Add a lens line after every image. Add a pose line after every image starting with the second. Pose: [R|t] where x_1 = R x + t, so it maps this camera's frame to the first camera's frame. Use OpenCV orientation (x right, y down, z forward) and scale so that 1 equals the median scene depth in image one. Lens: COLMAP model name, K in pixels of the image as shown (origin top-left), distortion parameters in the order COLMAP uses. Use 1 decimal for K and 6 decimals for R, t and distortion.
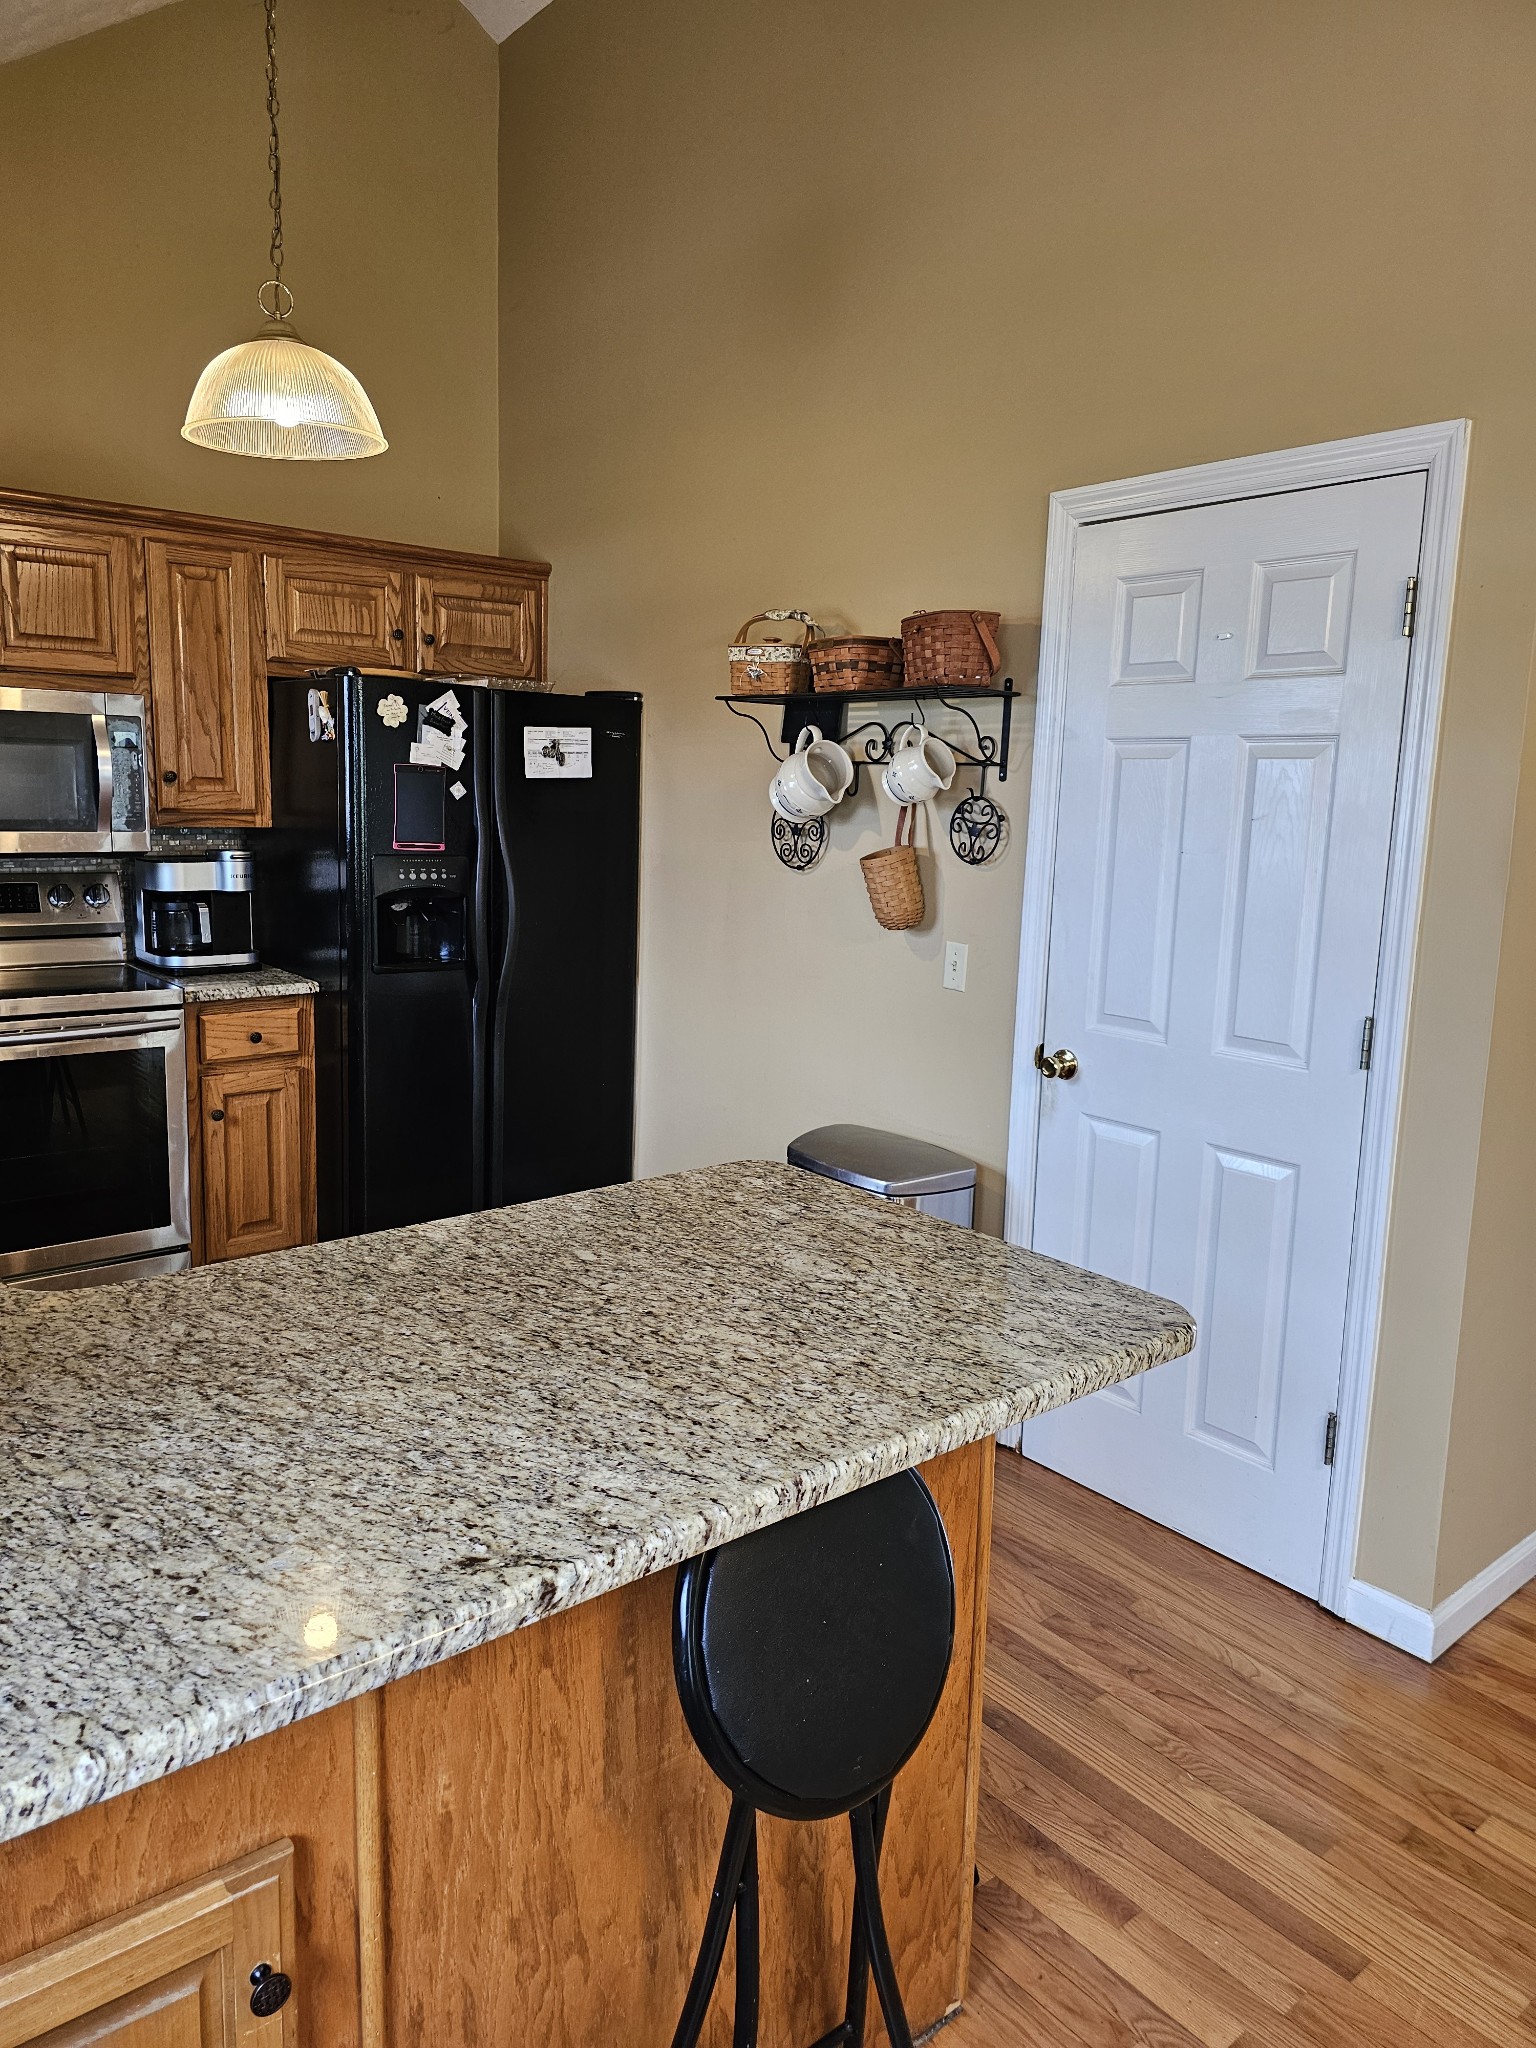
lens RADIAL K [[1375.2, 0, 759.2], [0, 1375.2, 1005.0], [0, 0, 1]] dist [0.061569, -0.073297]
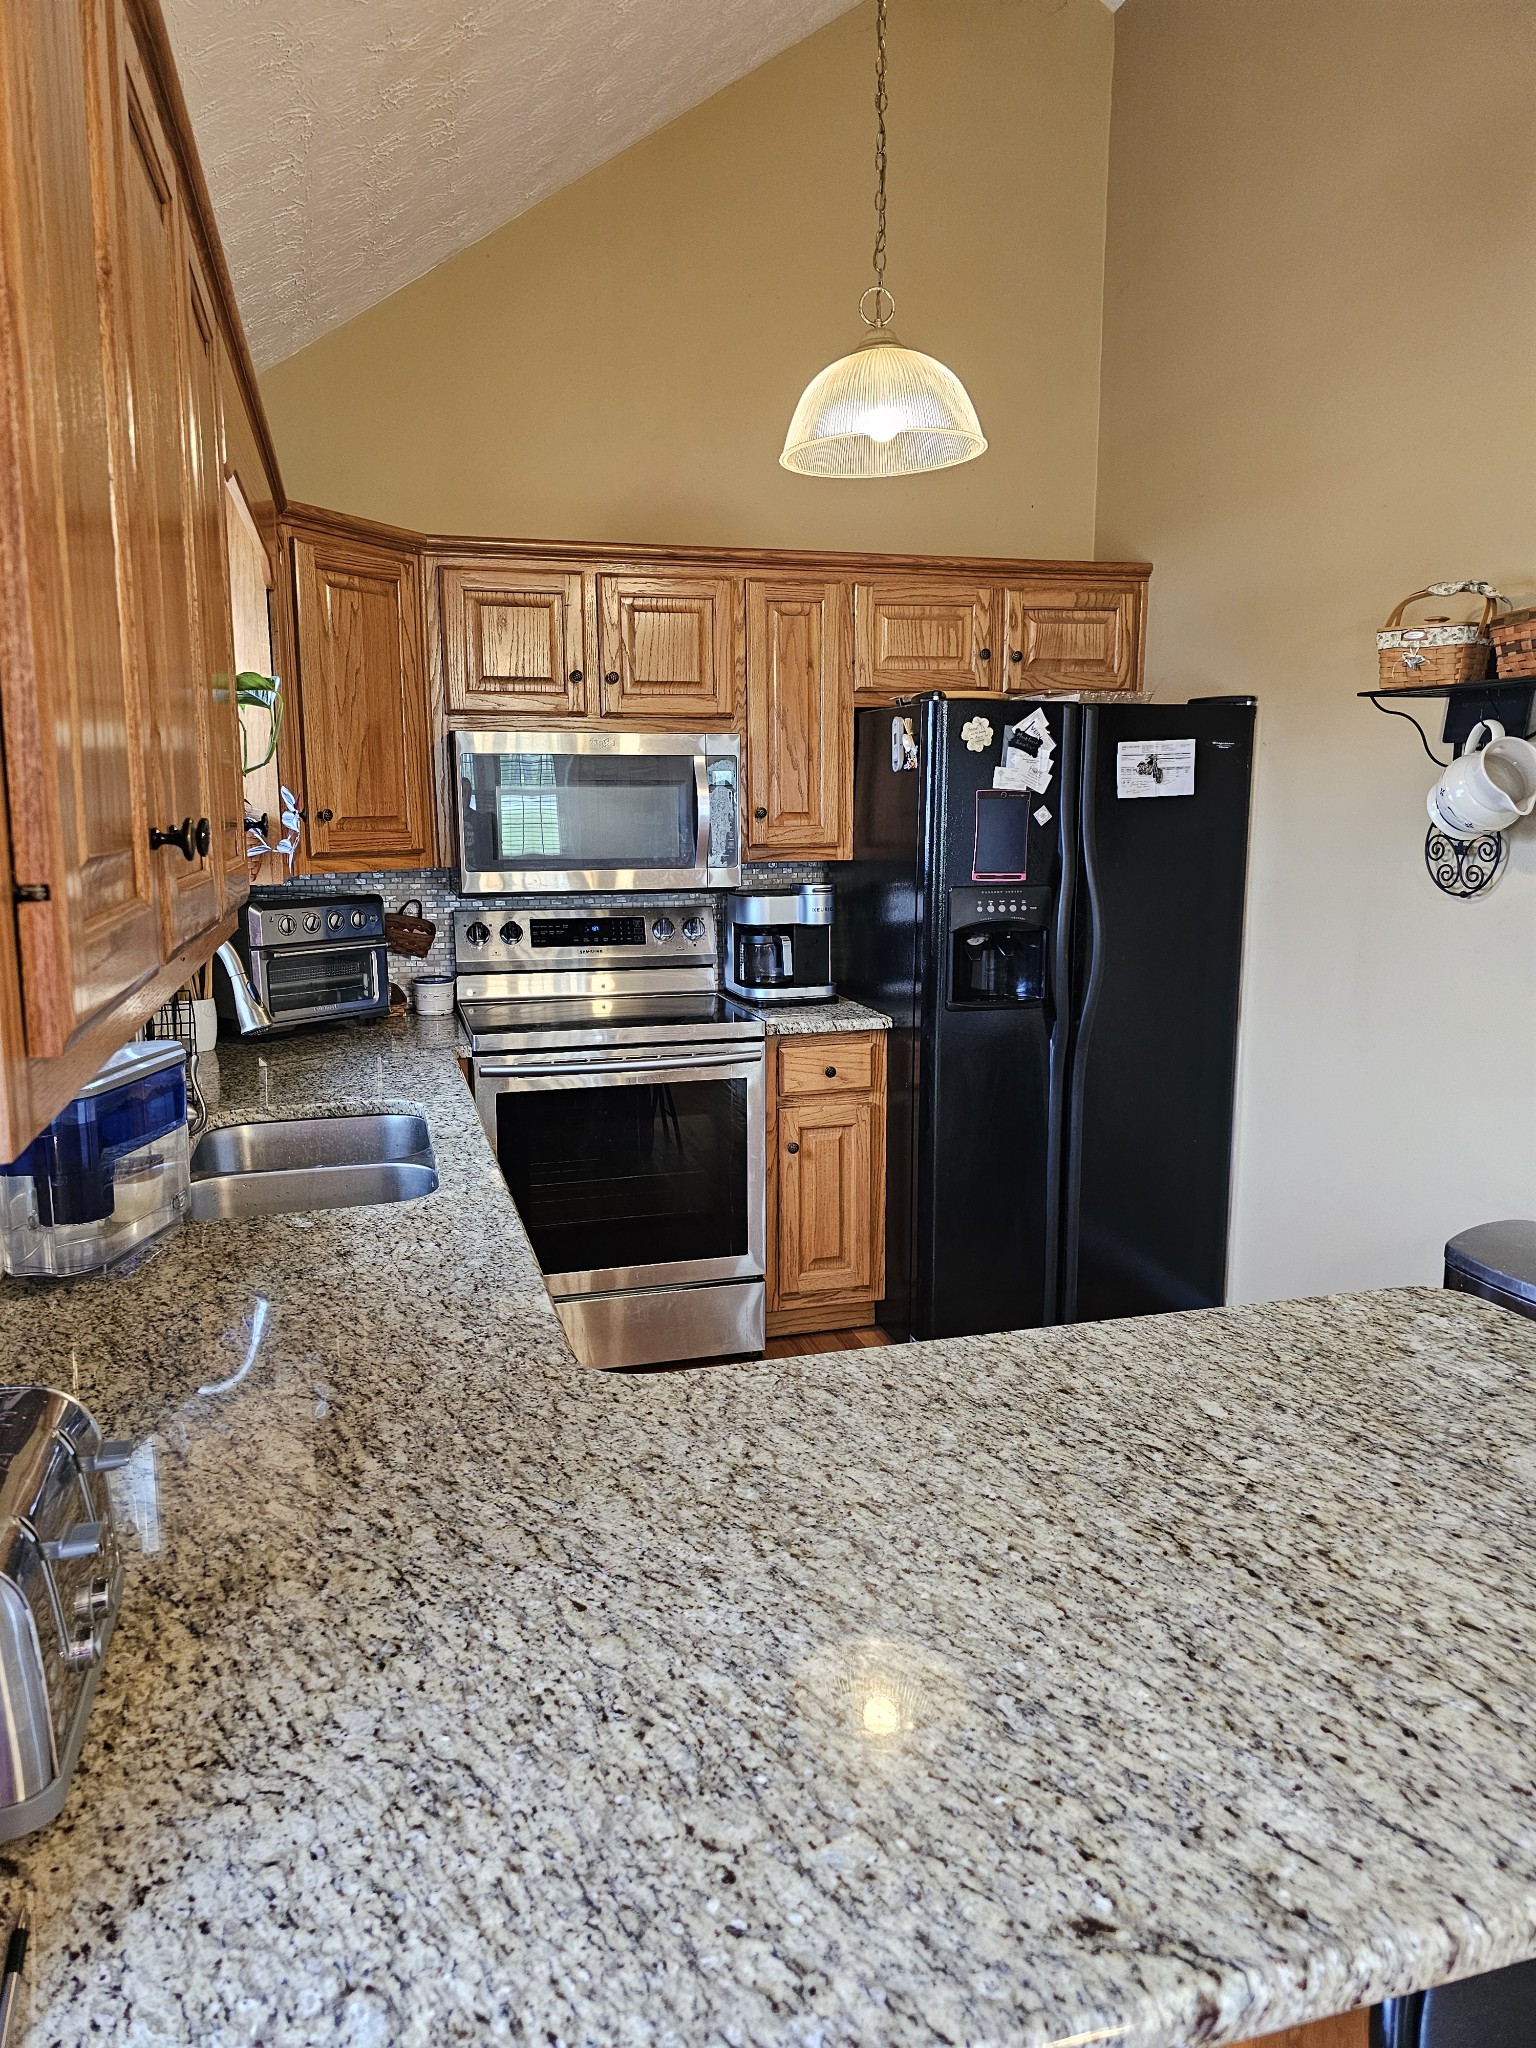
lens RADIAL K [[1388.0, 0, 755.2], [0, 1388.0, 1021.7], [0, 0, 1]] dist [0.065627, -0.060757]
pose [[0.918711, 0.028595, -0.393893, -0.032938], [-0.030411, 0.999536, 0.001633, -0.018489], [0.393757, 0.010479, 0.919155, 0.093733]]
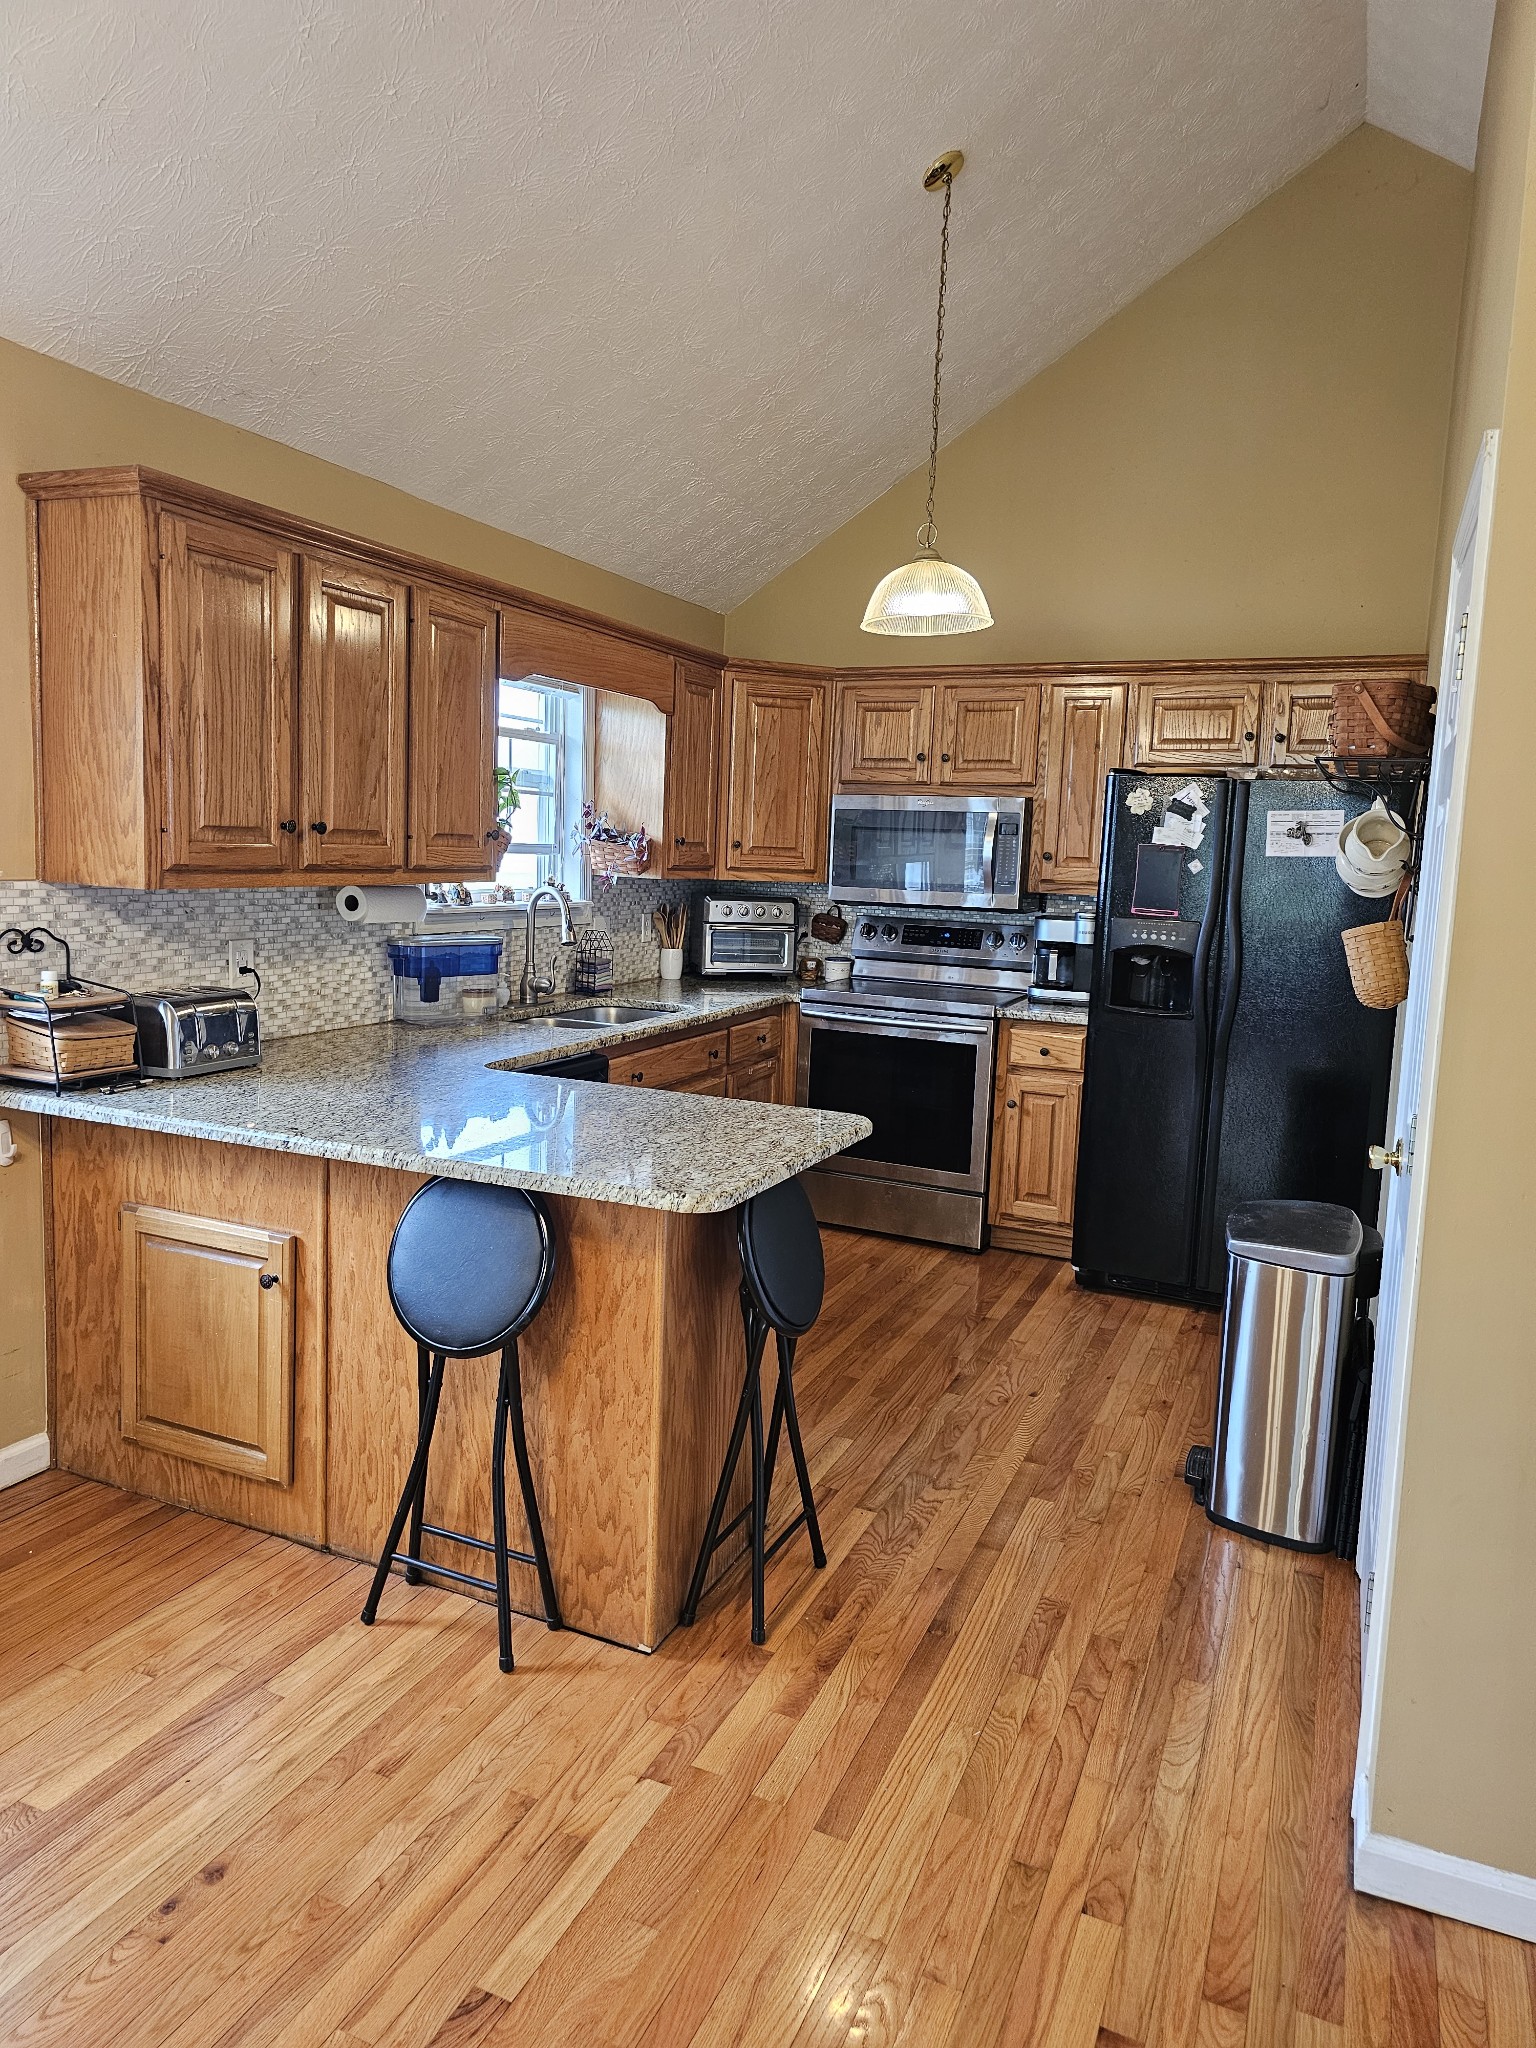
lens RADIAL K [[1362.1, 0, 750.4], [0, 1362.1, 1006.8], [0, 0, 1]] dist [0.072009, -0.064672]
pose [[0.453016, 0.100588, -0.885809, 0.963607], [-0.166042, 0.985748, 0.027021, -0.010757], [0.875903, 0.134840, 0.463262, 0.218200]]
